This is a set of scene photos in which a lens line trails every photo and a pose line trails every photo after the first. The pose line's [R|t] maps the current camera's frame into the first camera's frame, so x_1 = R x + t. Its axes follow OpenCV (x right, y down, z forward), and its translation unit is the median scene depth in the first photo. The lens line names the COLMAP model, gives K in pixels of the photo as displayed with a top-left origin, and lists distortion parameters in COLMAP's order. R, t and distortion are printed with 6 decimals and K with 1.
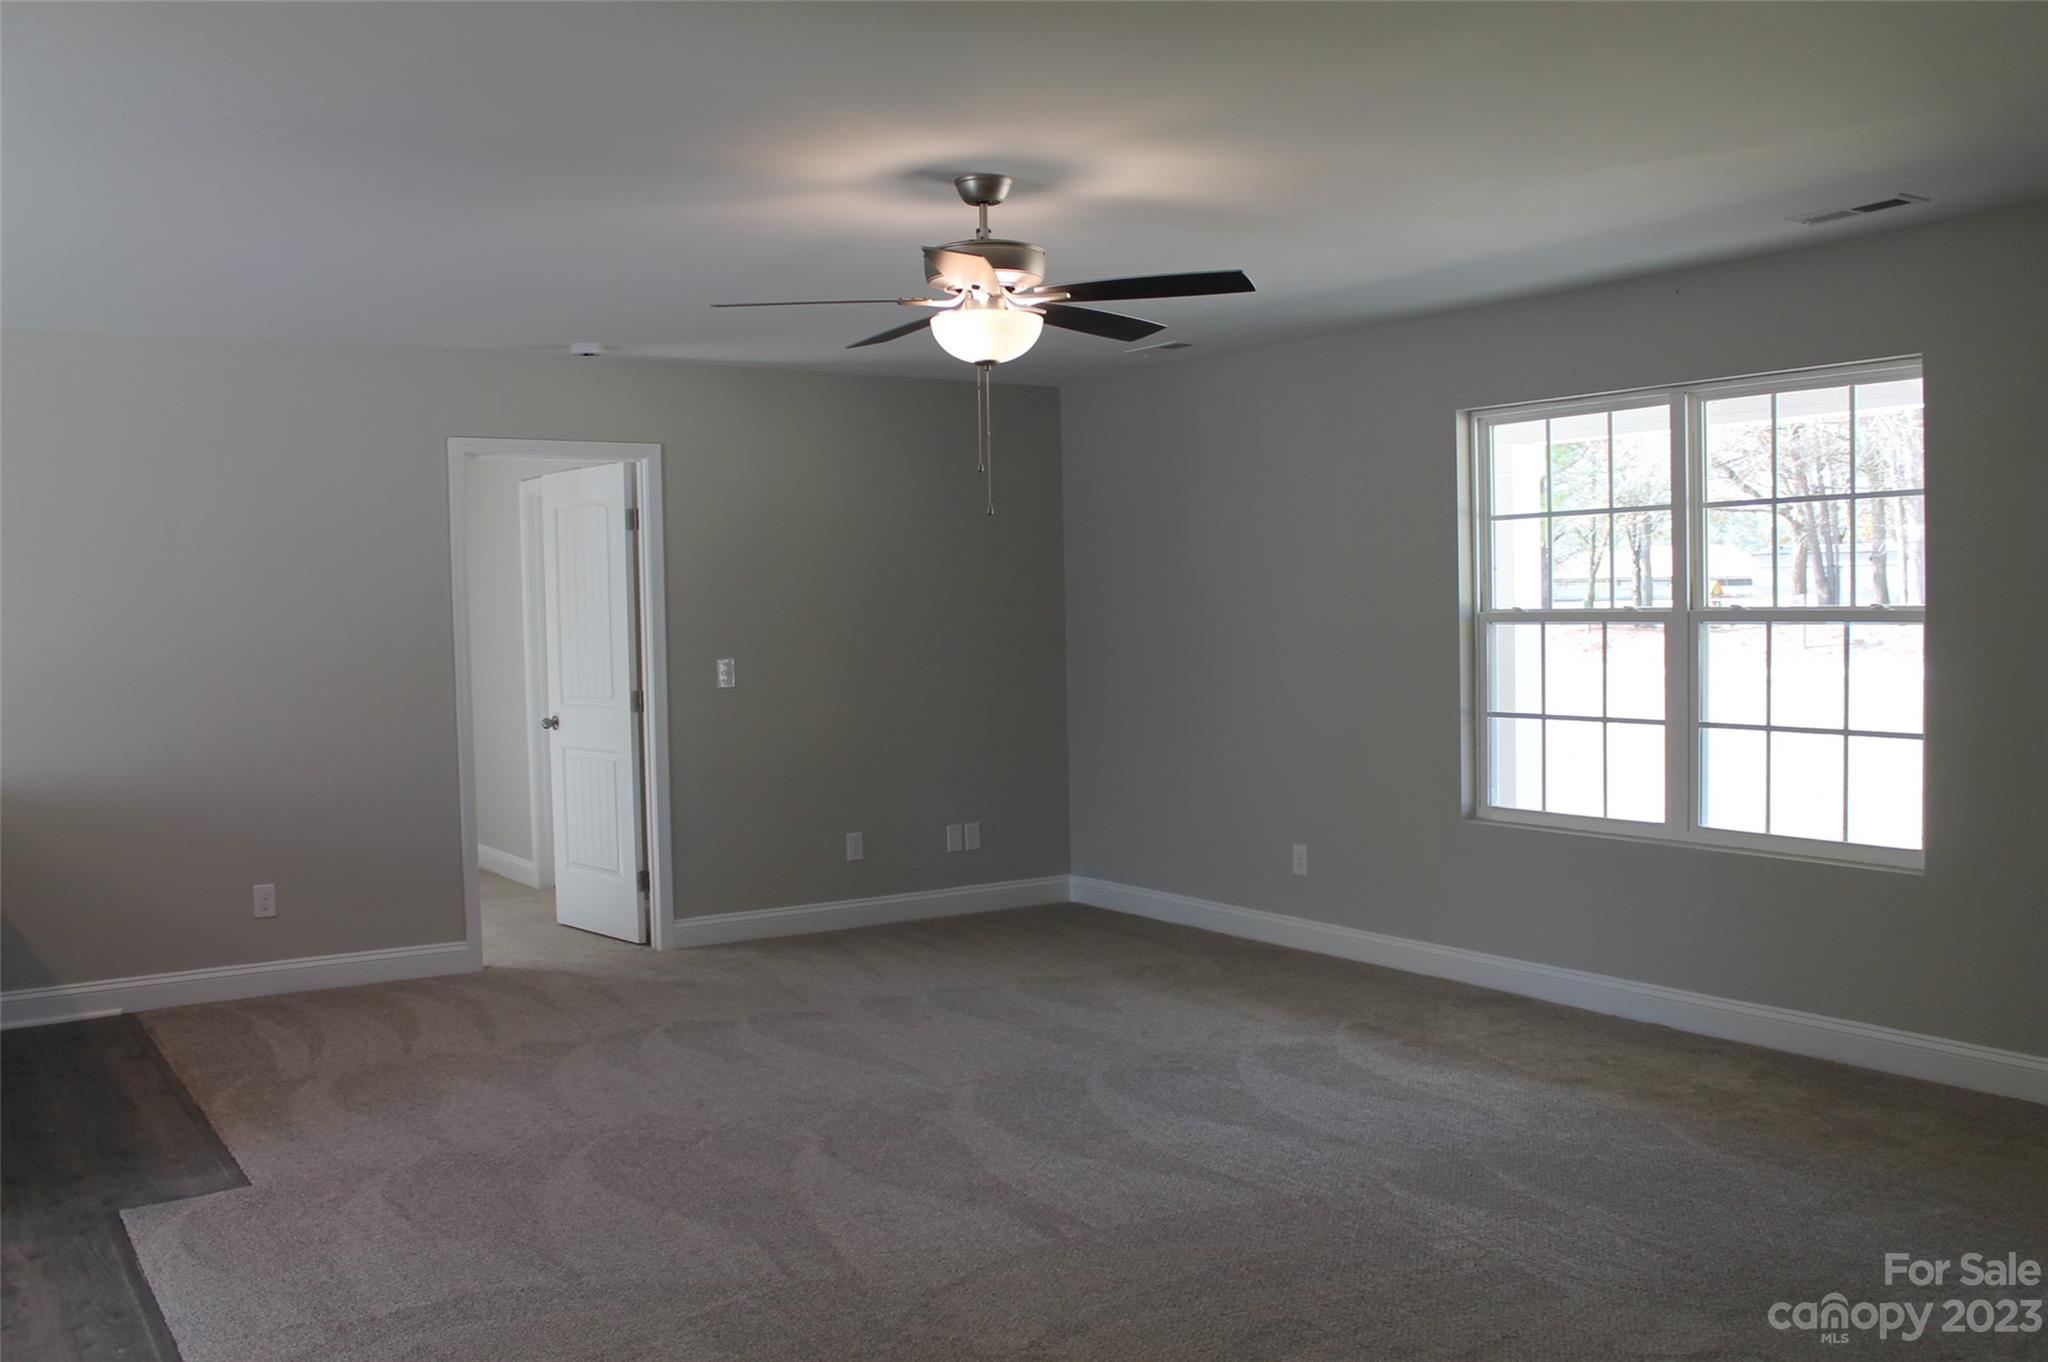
lens RADIAL K [[1805.5, 0, 1024.0], [0, 1805.5, 681.0], [0, 0, 1]] dist [-0.149942, 0.142220]
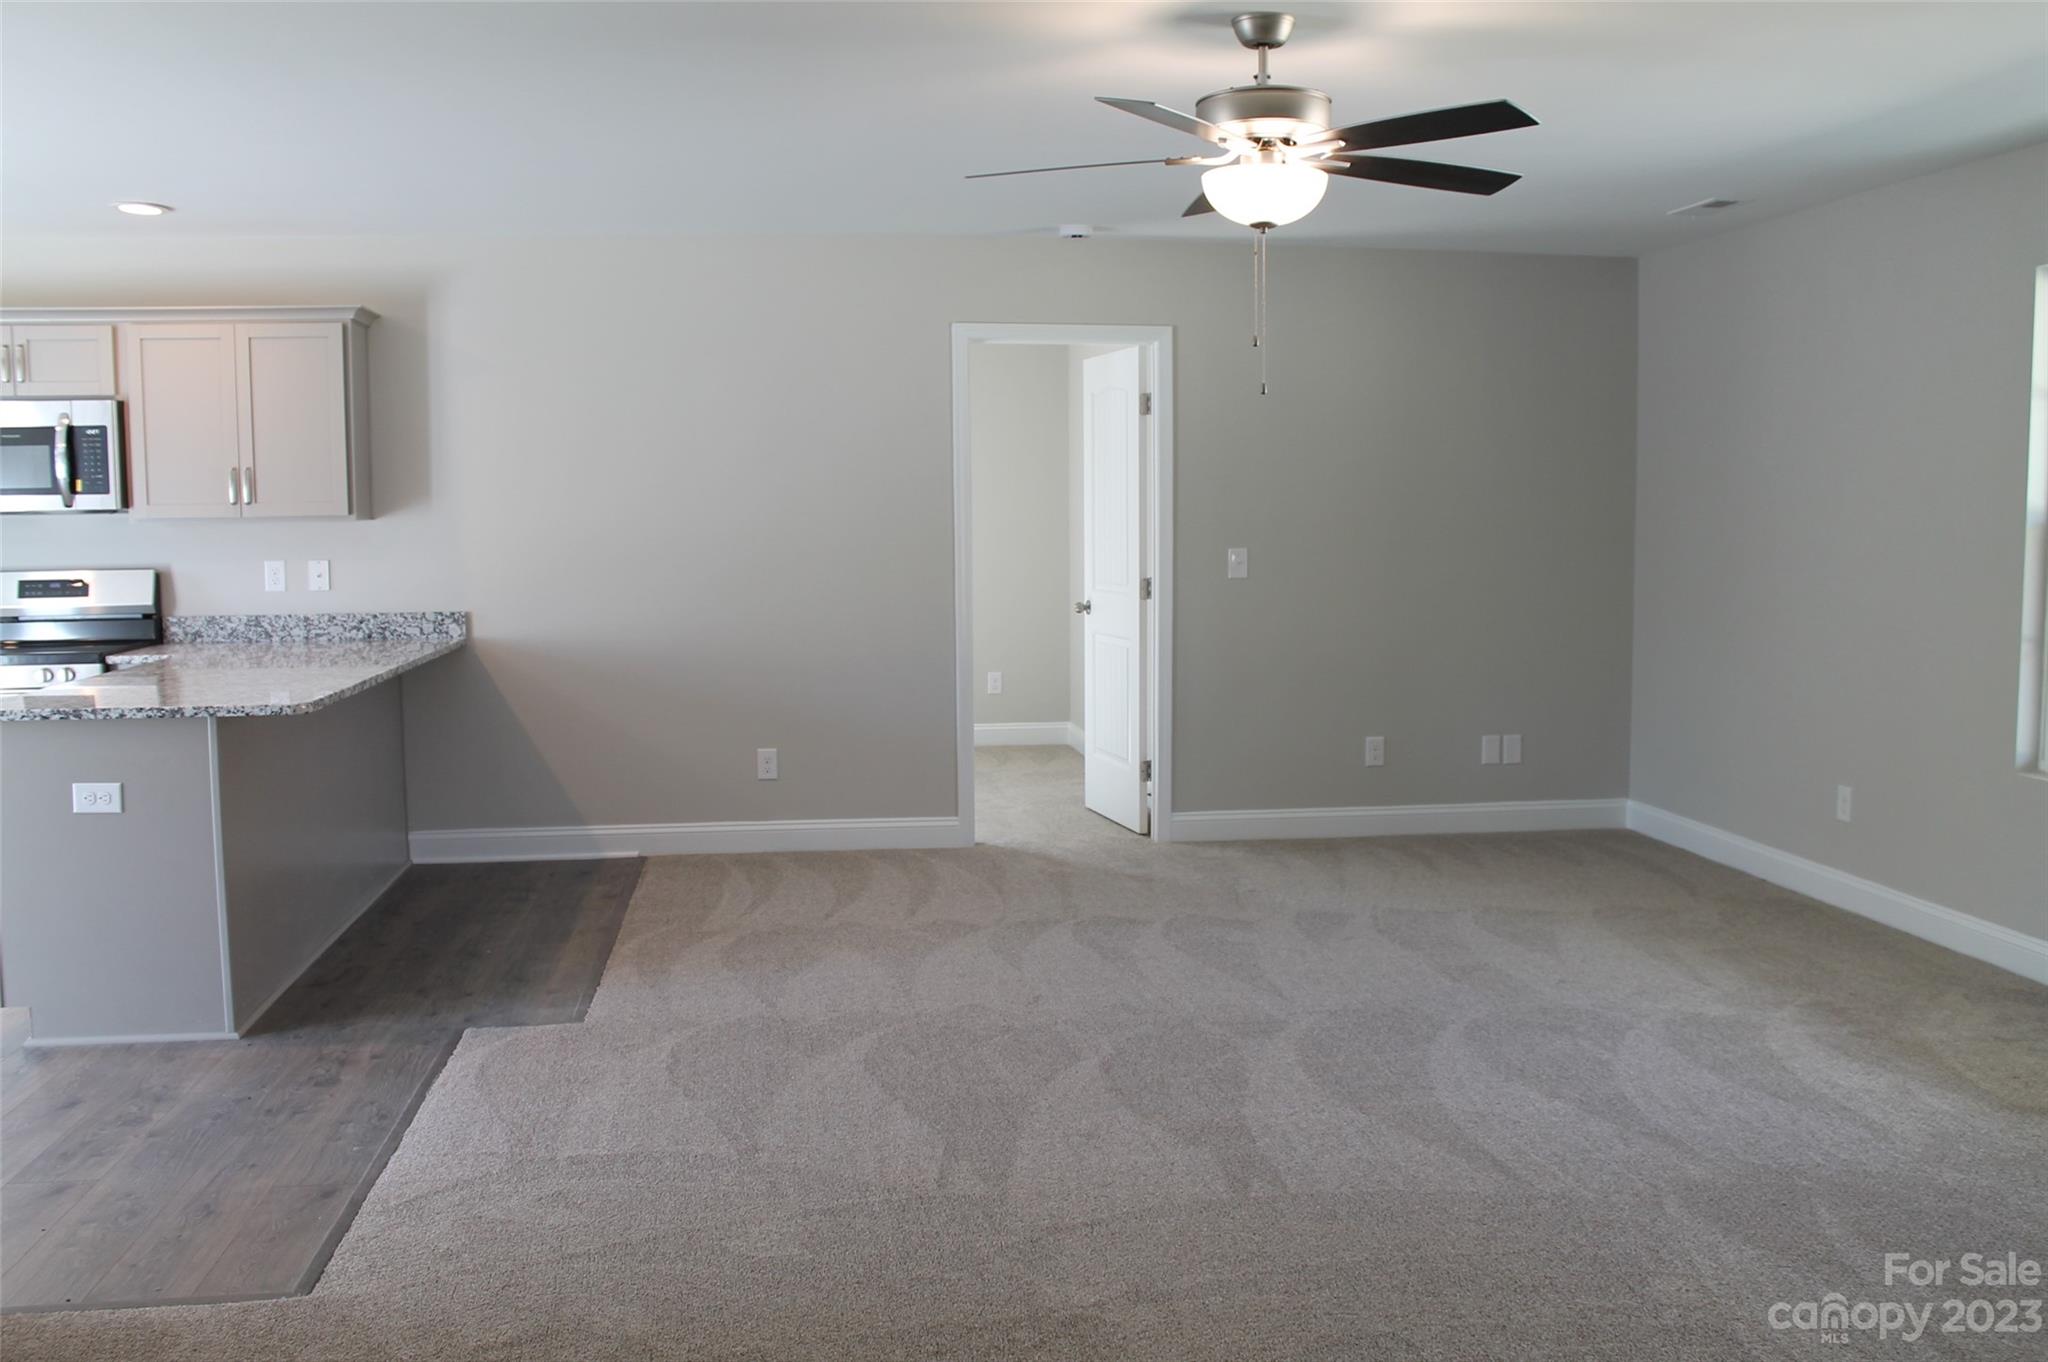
lens RADIAL K [[1805.5, 0, 1024.0], [0, 1805.5, 681.0], [0, 0, 1]] dist [-0.149942, 0.142220]
pose [[0.903180, 0.057197, -0.425435, 0.211849], [-0.031167, 0.997205, 0.067901, -0.005090], [0.428130, -0.048067, 0.902438, 0.105420]]
